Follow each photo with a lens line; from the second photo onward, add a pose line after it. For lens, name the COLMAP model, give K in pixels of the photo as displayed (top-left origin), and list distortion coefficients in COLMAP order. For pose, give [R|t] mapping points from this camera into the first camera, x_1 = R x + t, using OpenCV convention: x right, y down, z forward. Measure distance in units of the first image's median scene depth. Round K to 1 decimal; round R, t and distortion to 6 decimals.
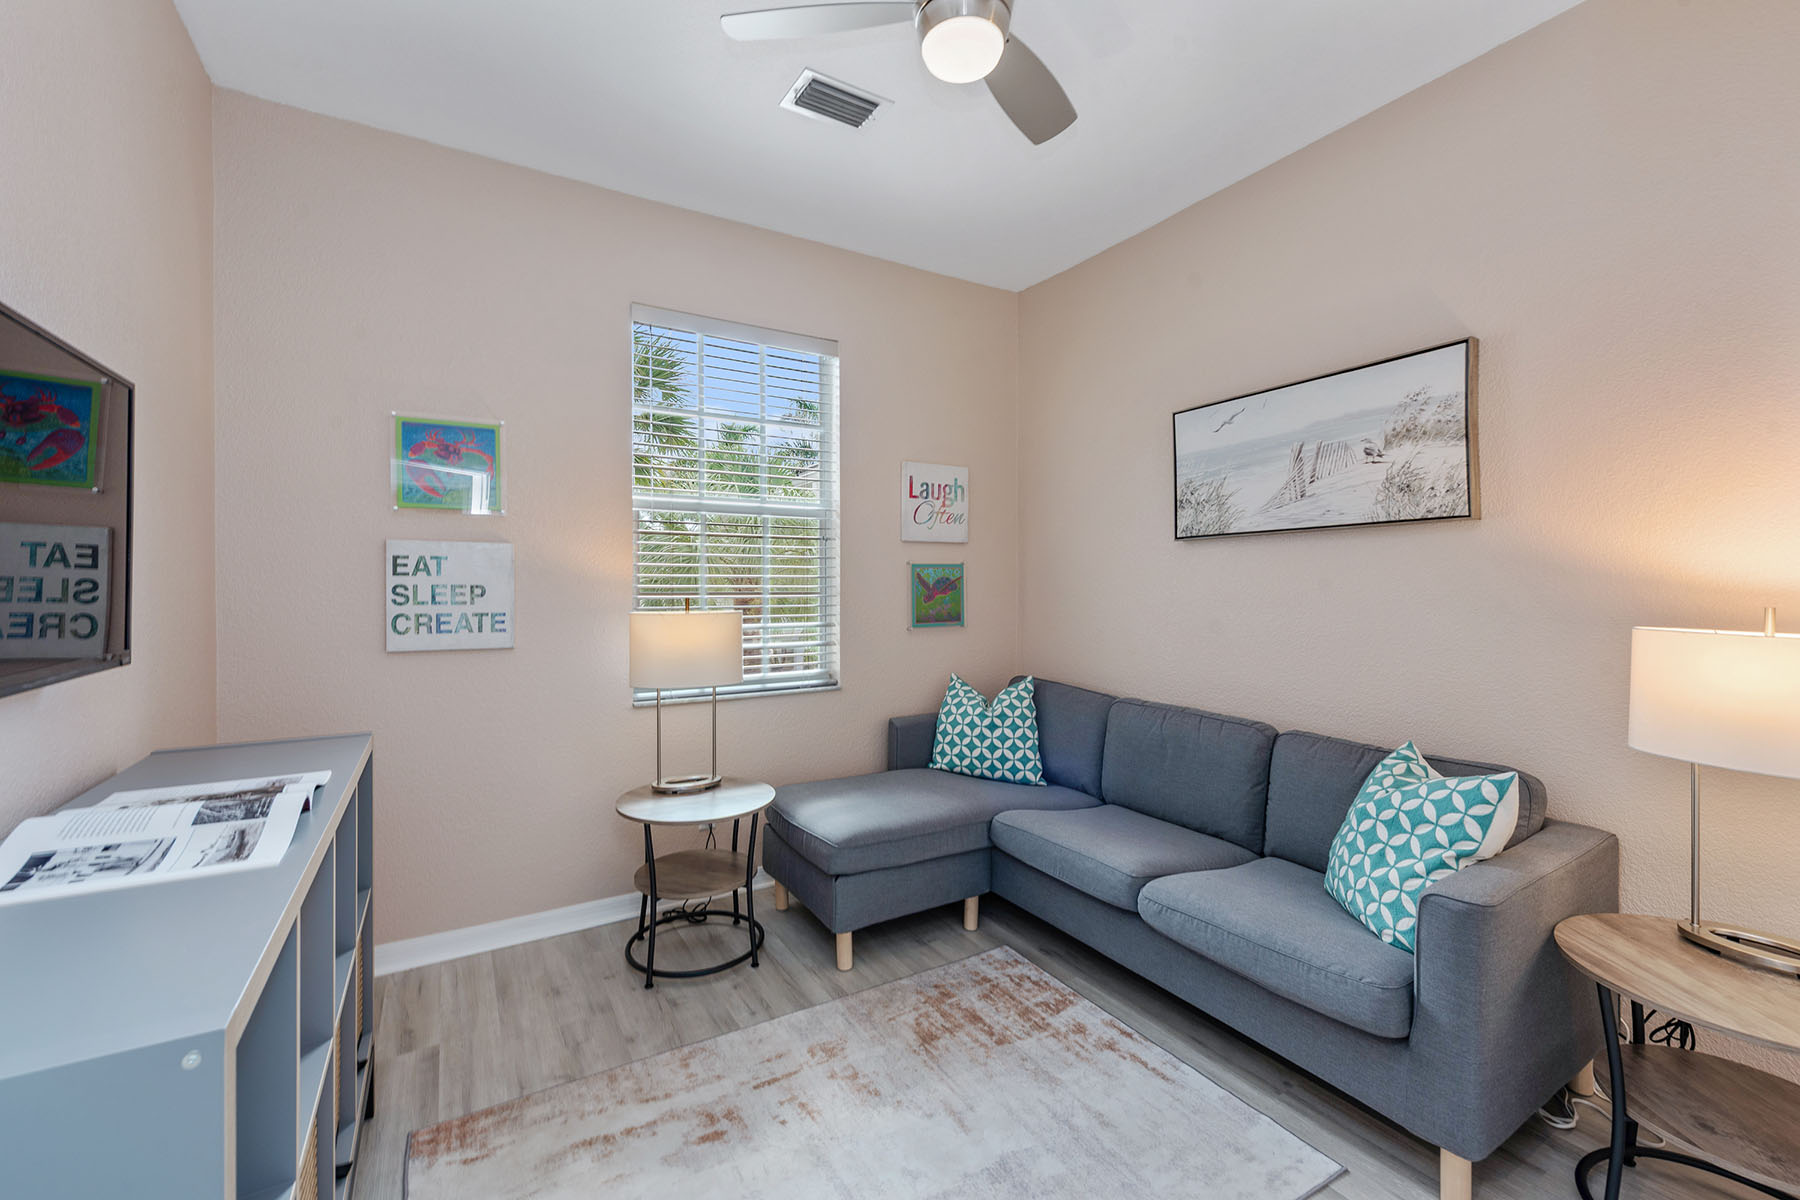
lens RADIAL K [[737.6, 0, 900.0], [0, 737.6, 600.0], [0, 0, 1]] dist [0.000160, -0.000113]
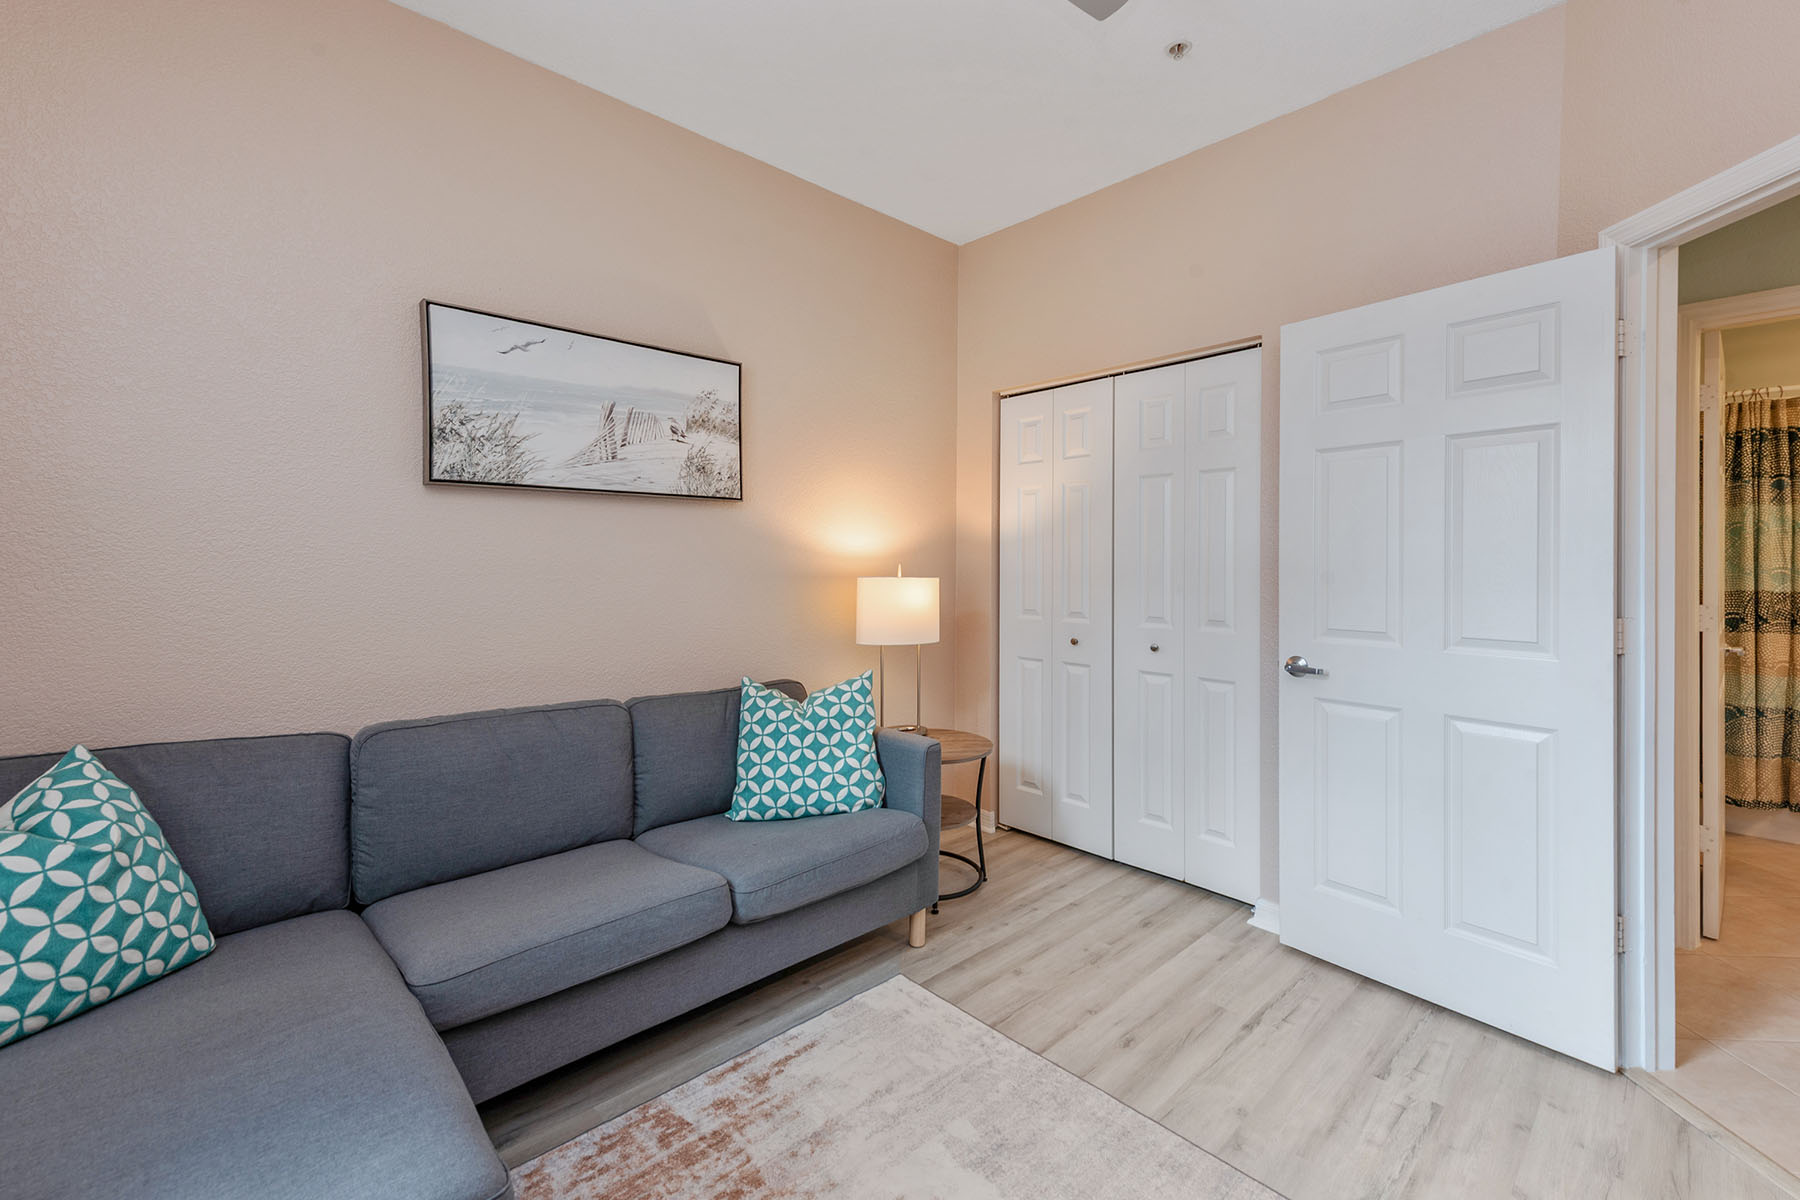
lens RADIAL K [[749.7, 0, 899.7], [0, 749.7, 582.4], [0, 0, 1]] dist [0.001875, 0.000110]
pose [[-0.210434, -0.005894, 0.977590, -0.553849], [0.029746, 0.999480, 0.012429, 0.023940], [-0.977155, 0.031695, -0.210149, 0.943169]]
